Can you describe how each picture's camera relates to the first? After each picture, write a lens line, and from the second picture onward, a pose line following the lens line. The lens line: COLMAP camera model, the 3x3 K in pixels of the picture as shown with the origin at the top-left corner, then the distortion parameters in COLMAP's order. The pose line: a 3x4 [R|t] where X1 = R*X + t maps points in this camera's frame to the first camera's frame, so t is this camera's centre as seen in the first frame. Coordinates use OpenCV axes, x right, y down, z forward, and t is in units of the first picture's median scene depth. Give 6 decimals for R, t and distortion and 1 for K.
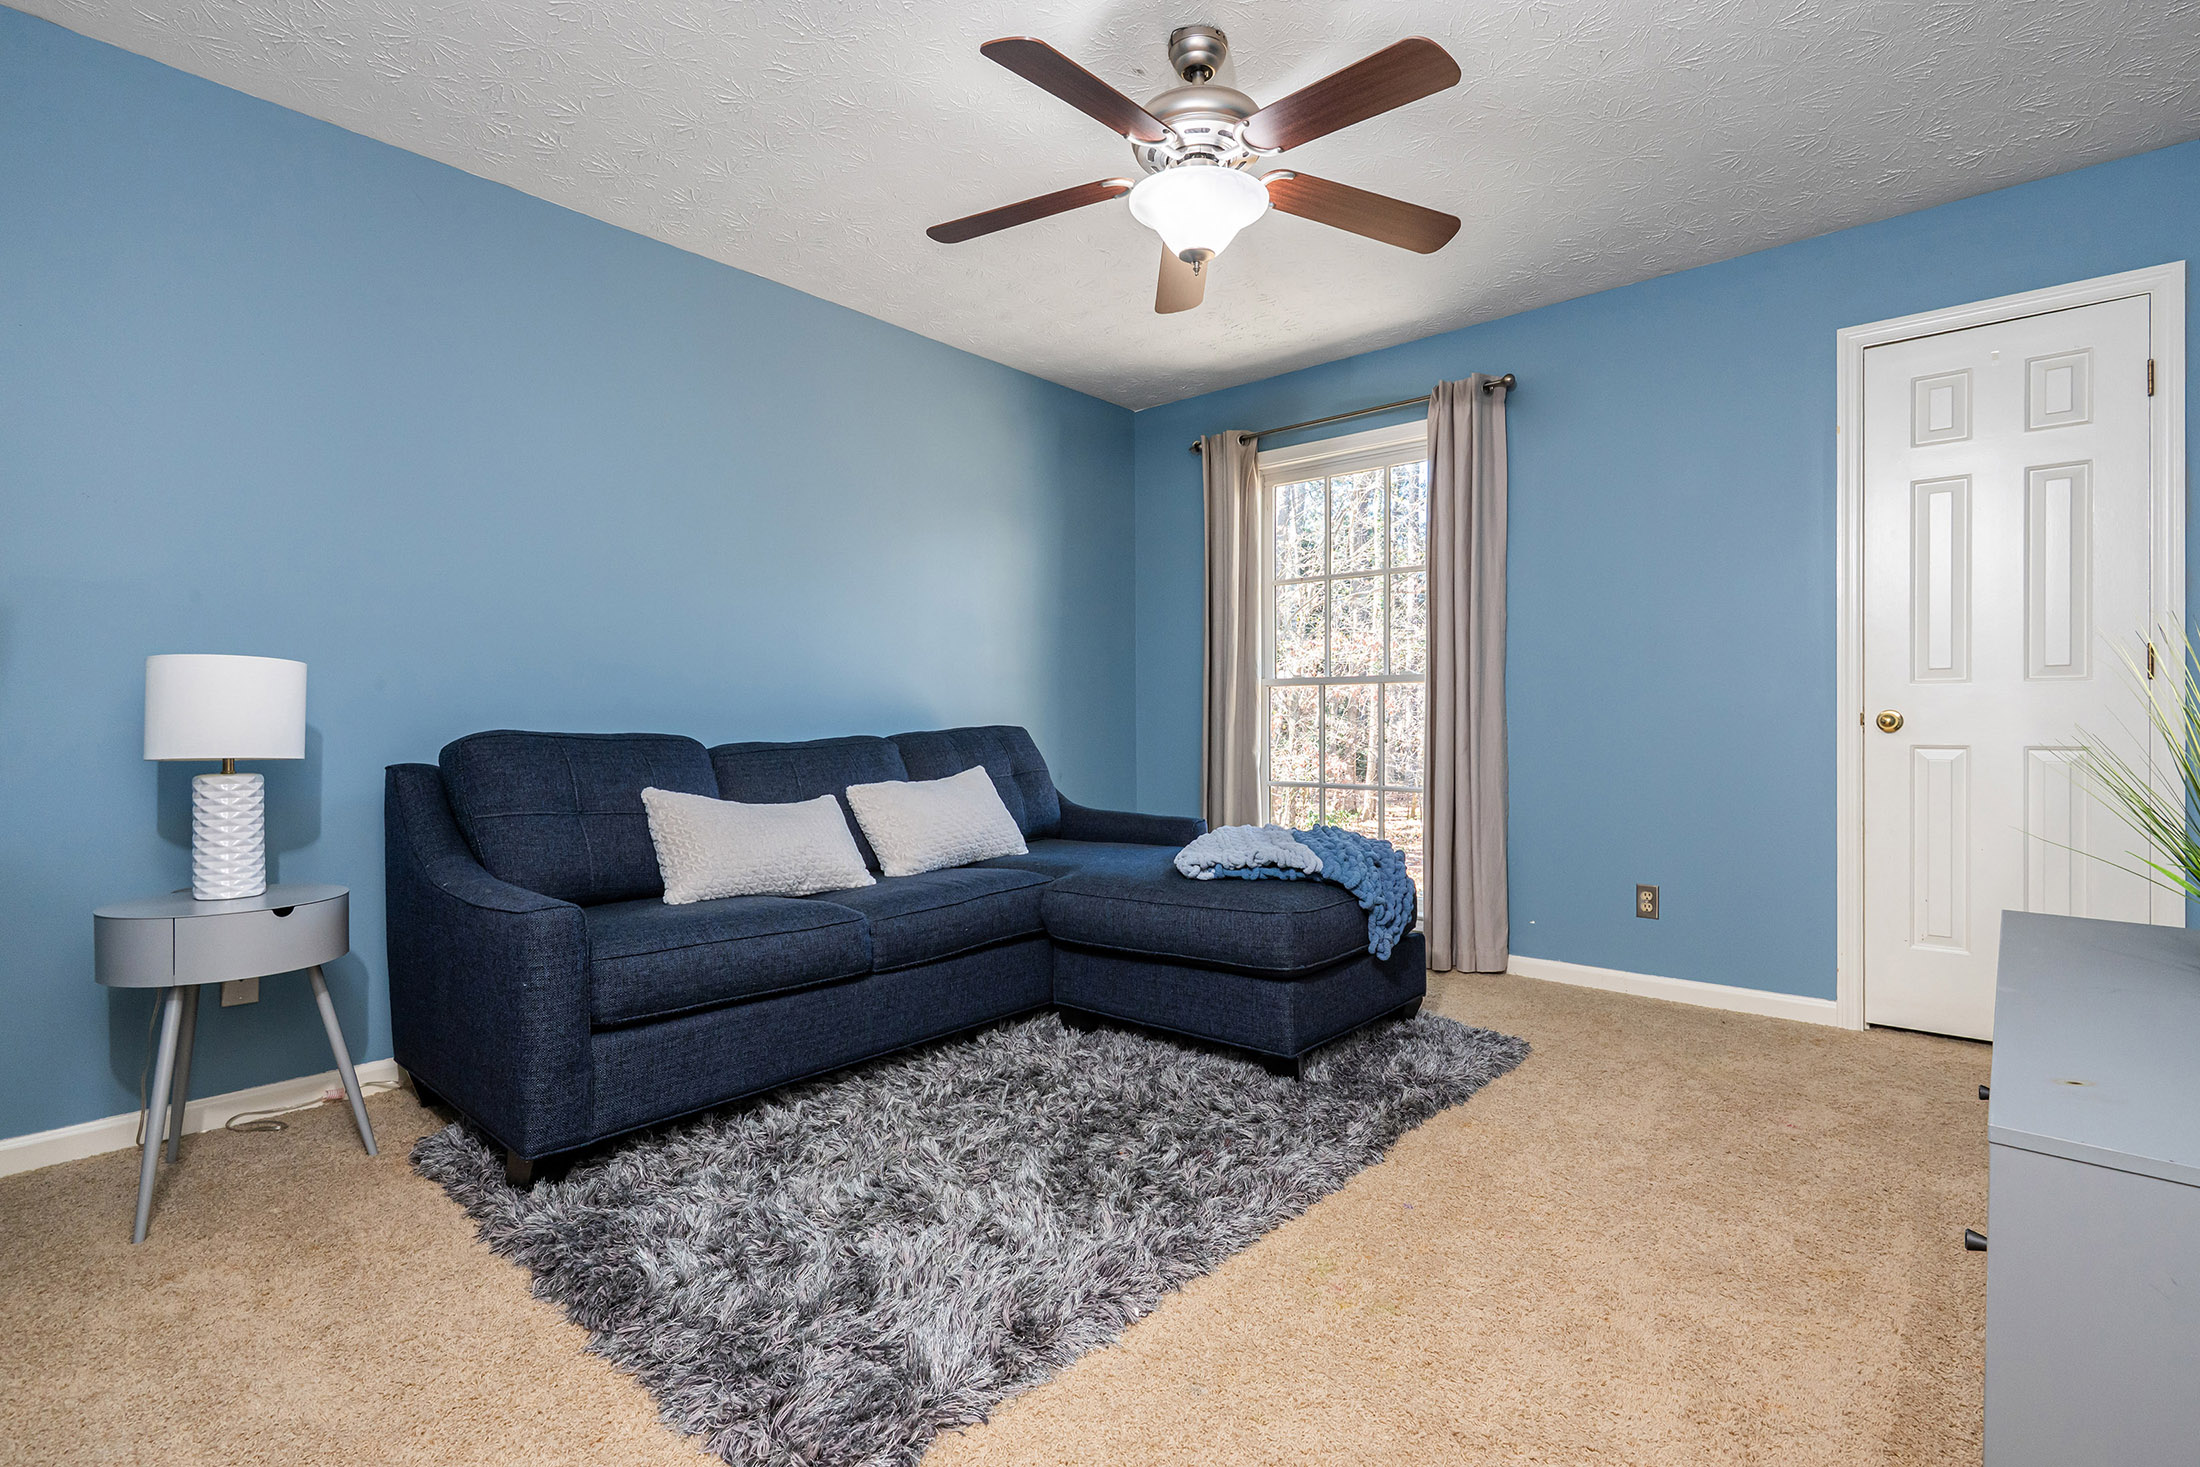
lens RADIAL K [[1079.4, 0, 1100.0], [0, 1079.4, 733.5], [0, 0, 1]] dist [0.000054, -0.013483]
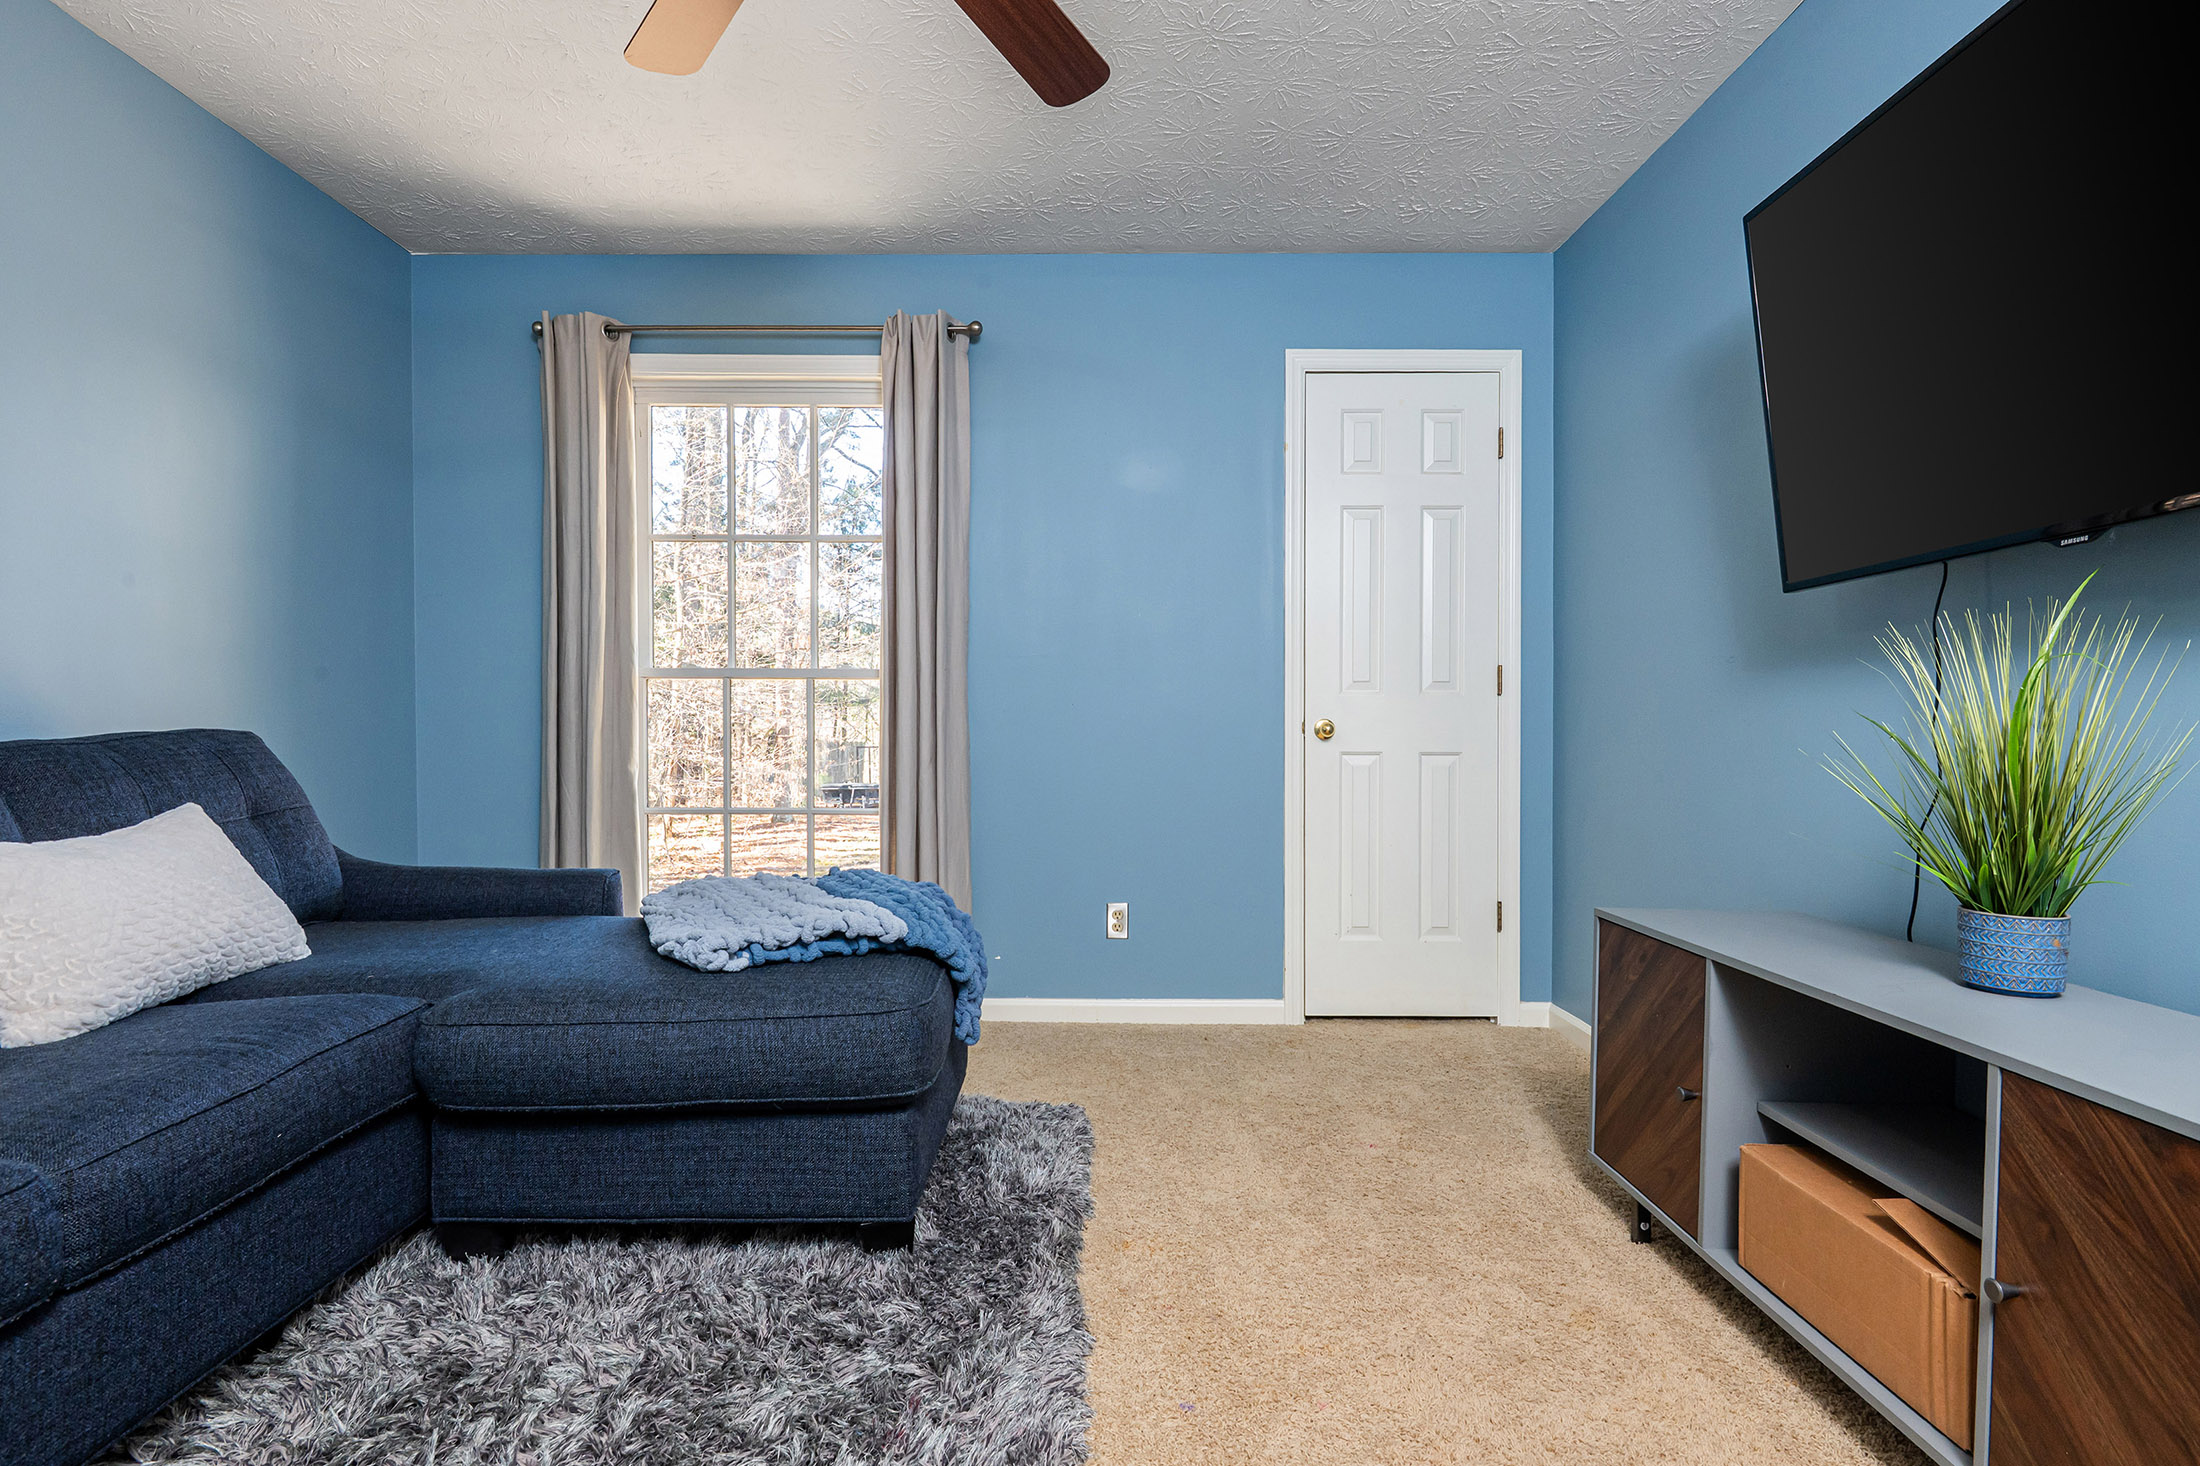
lens RADIAL K [[1108.5, 0, 1096.6], [0, 1108.5, 749.2], [0, 0, 1]] dist [0.004185, -0.011897]
pose [[0.747456, -0.006348, 0.664281, -0.171701], [0.001669, 0.999969, 0.007678, -0.000602], [-0.664309, -0.004630, 0.747444, 0.351424]]
